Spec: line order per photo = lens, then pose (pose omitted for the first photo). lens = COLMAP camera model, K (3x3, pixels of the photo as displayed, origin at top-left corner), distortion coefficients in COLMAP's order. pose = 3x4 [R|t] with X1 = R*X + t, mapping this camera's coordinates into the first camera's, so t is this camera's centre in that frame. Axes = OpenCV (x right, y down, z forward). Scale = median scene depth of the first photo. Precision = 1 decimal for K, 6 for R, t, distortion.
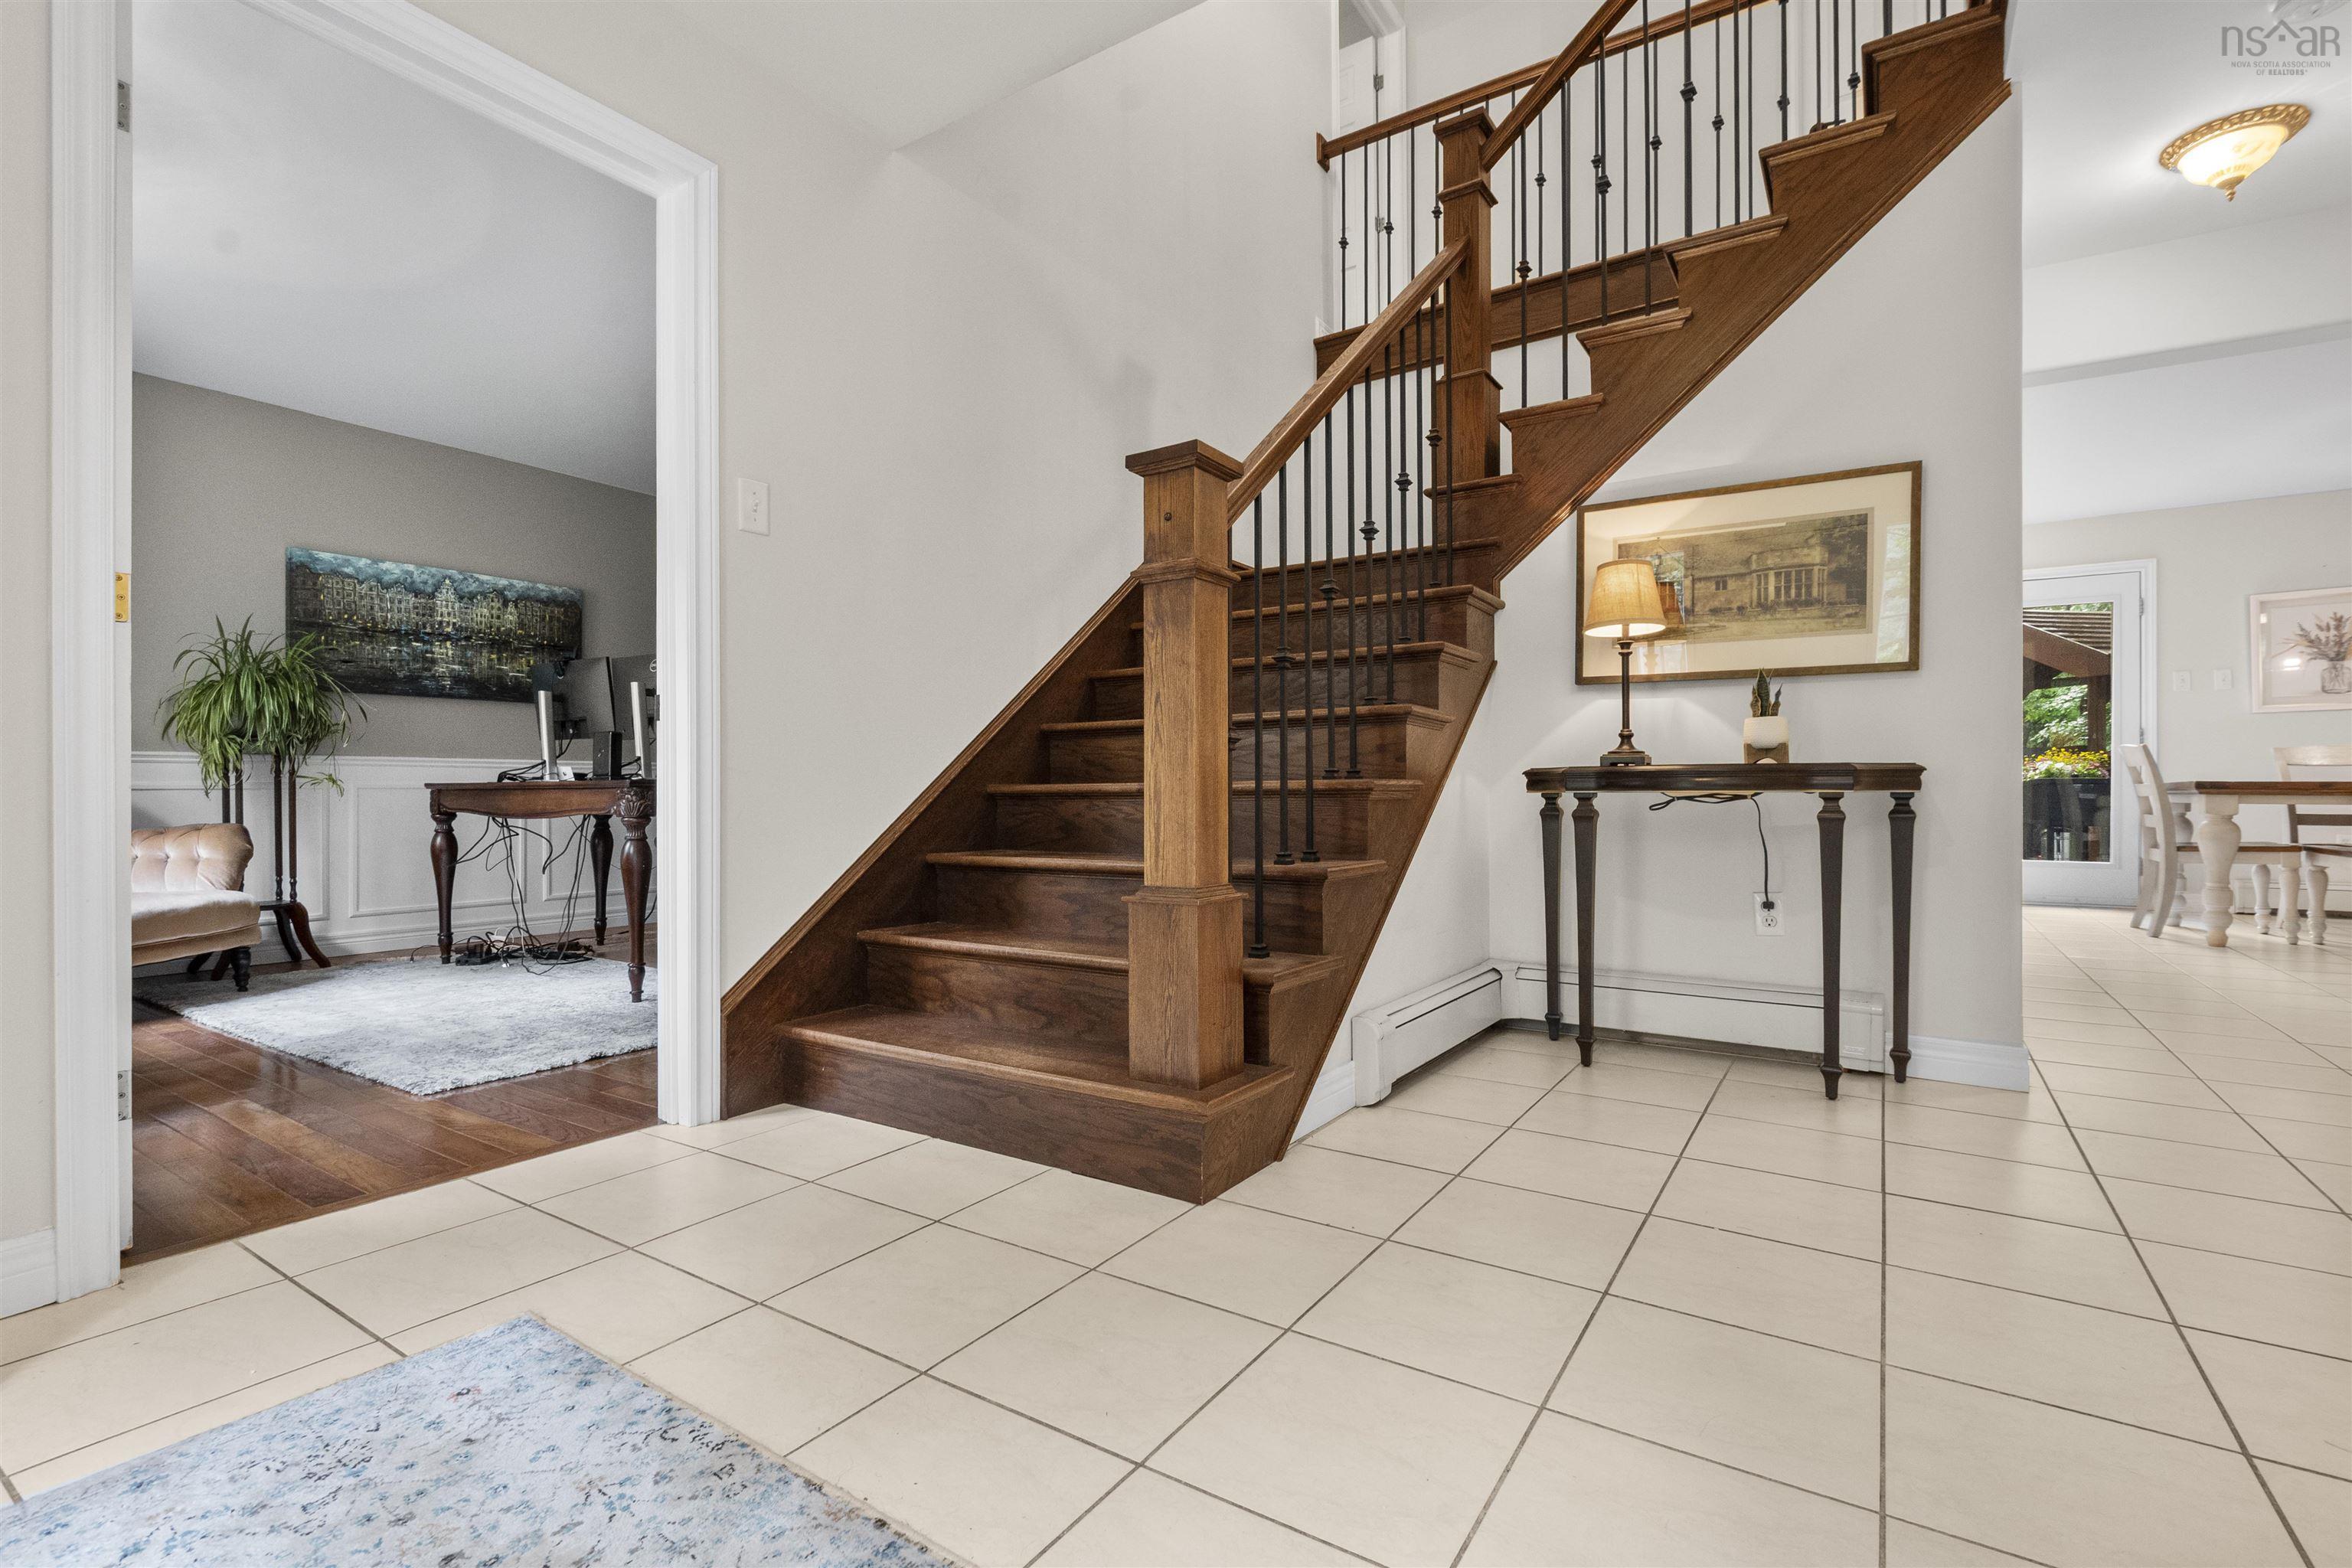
lens RADIAL K [[1080.0, 0, 1175.3], [0, 1080.0, 790.2], [0, 0, 1]] dist [0.004799, -0.002221]
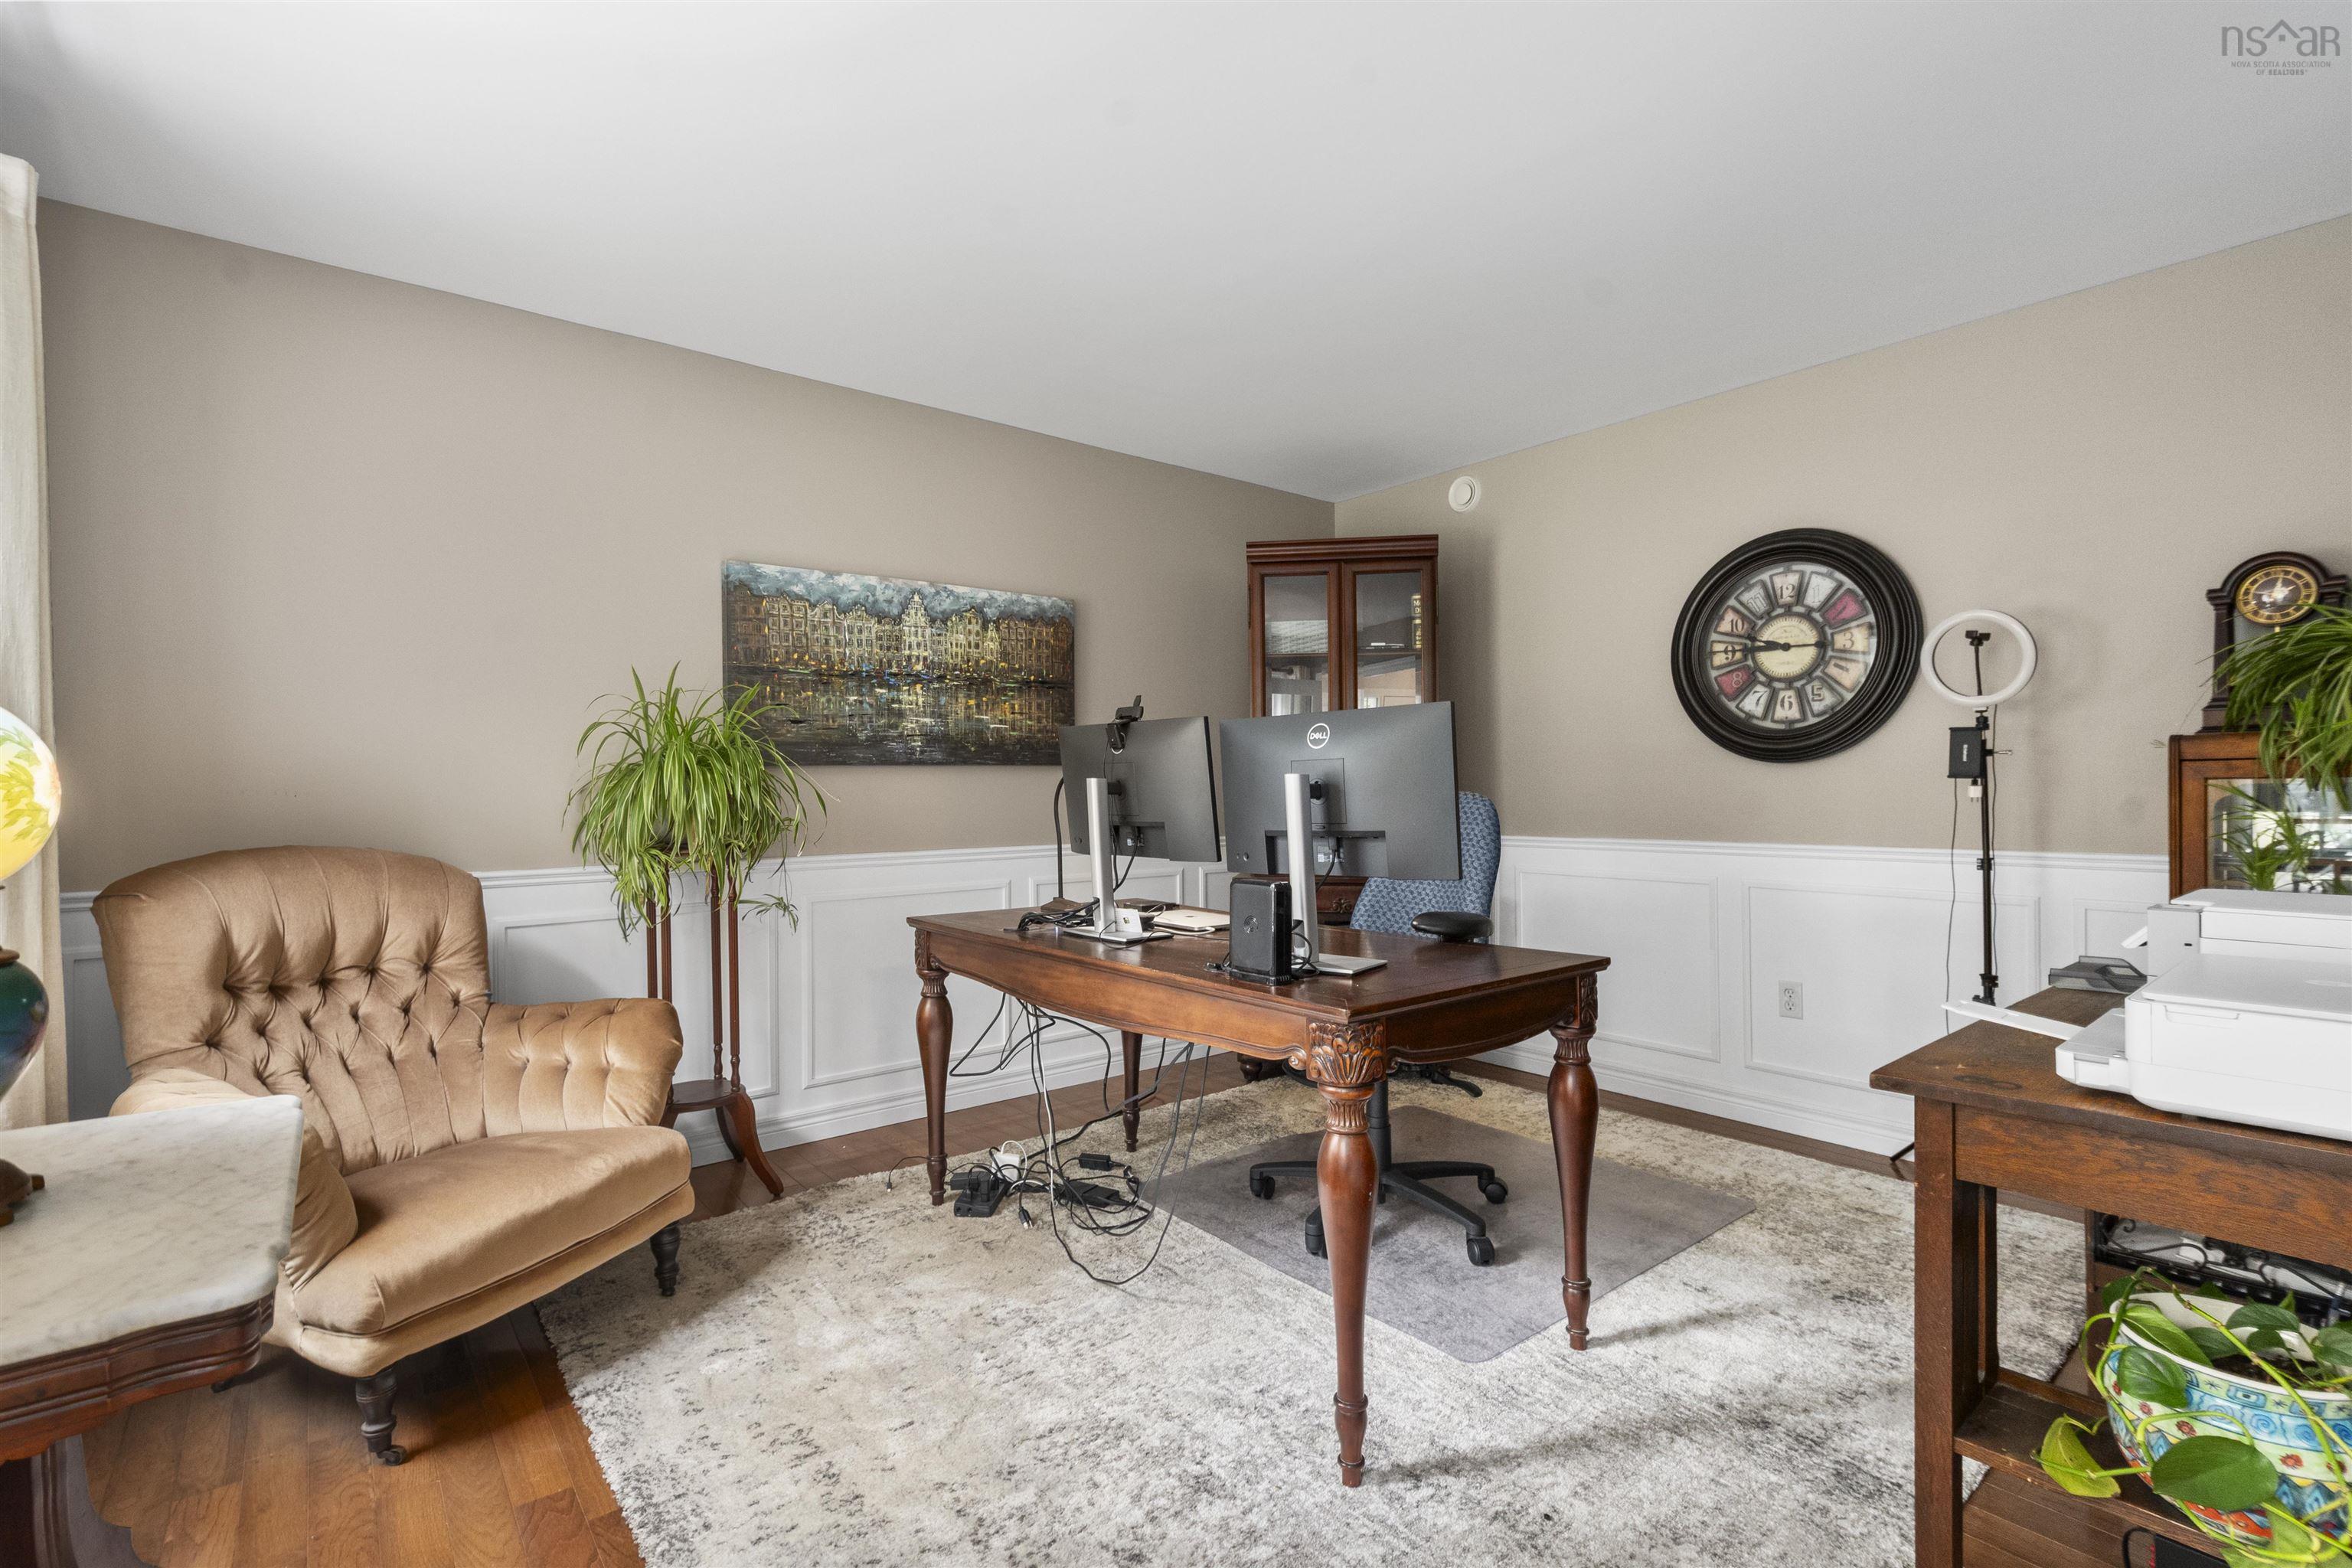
lens RADIAL K [[1080.0, 0, 1166.7], [0, 1080.0, 798.0], [0, 0, 1]] dist [0.004799, -0.002221]
pose [[0.953487, -0.001114, -0.301431, -0.340864], [0.005294, 0.999901, 0.013051, -0.079700], [0.301387, -0.014040, 0.953399, 0.422772]]
